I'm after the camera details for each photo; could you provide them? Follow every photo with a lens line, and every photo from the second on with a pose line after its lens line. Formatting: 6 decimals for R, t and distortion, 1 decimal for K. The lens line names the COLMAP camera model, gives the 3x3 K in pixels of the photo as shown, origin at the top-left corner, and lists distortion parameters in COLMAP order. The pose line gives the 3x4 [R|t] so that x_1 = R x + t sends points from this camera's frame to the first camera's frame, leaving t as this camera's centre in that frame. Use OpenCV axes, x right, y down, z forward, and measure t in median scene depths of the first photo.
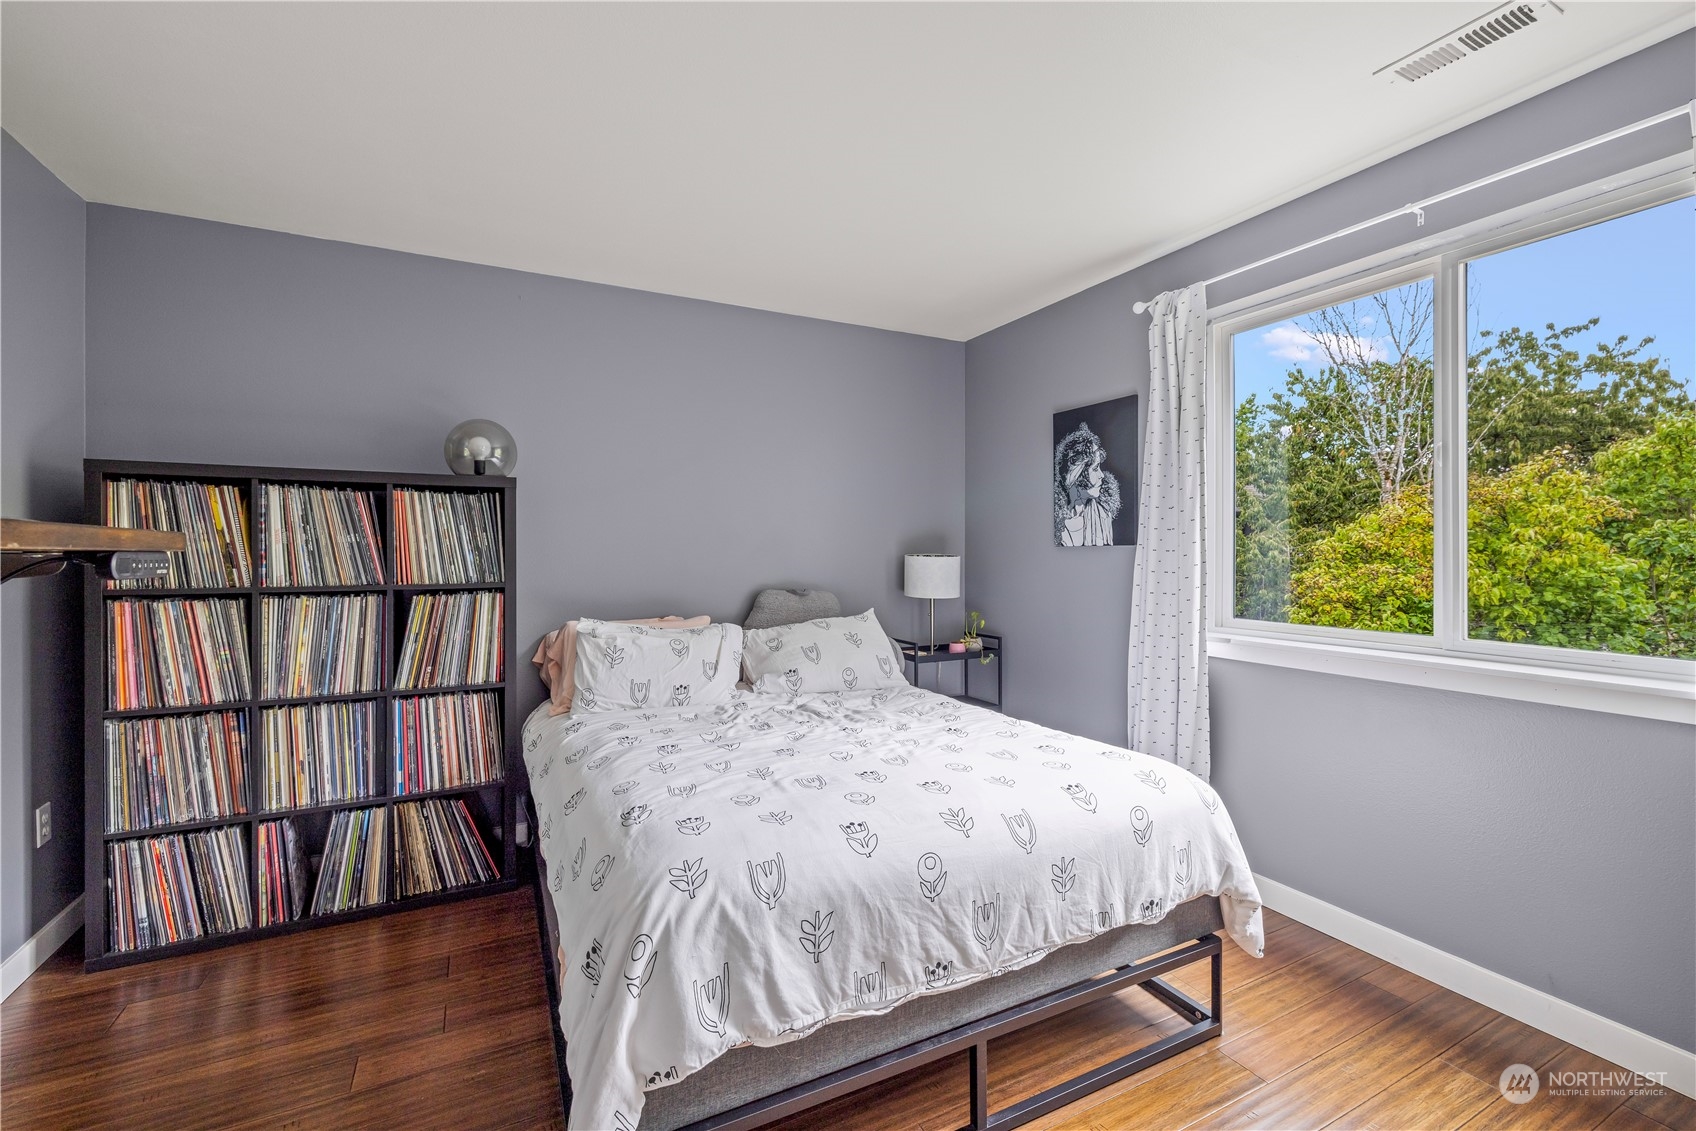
lens RADIAL K [[720.6, 0, 847.8], [0, 720.6, 556.5], [0, 0, 1]] dist [0.000076, 0.000224]
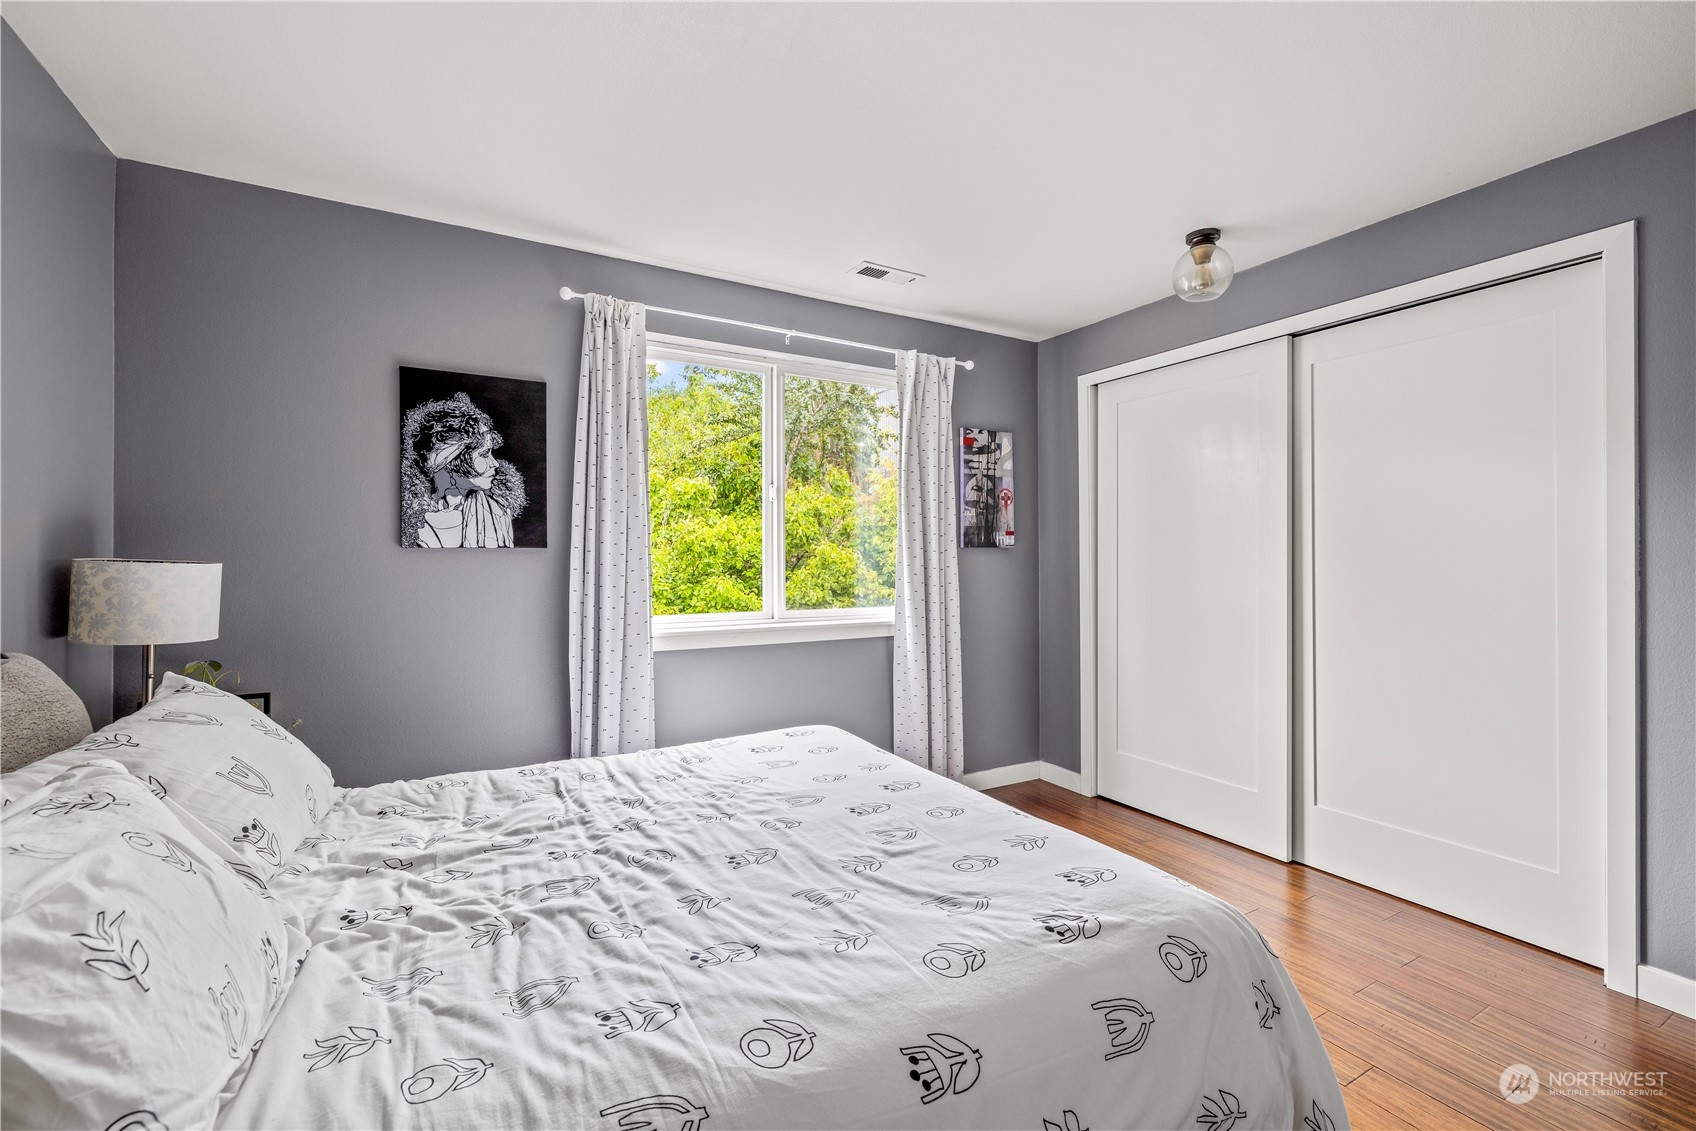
lens RADIAL K [[720.6, 0, 847.8], [0, 720.6, 556.5], [0, 0, 1]] dist [0.000076, 0.000224]
pose [[-0.040332, 0.001631, 0.999185, -0.492466], [0.003582, 0.999992, -0.001488, -0.002211], [-0.999180, 0.003519, -0.040338, 0.613908]]
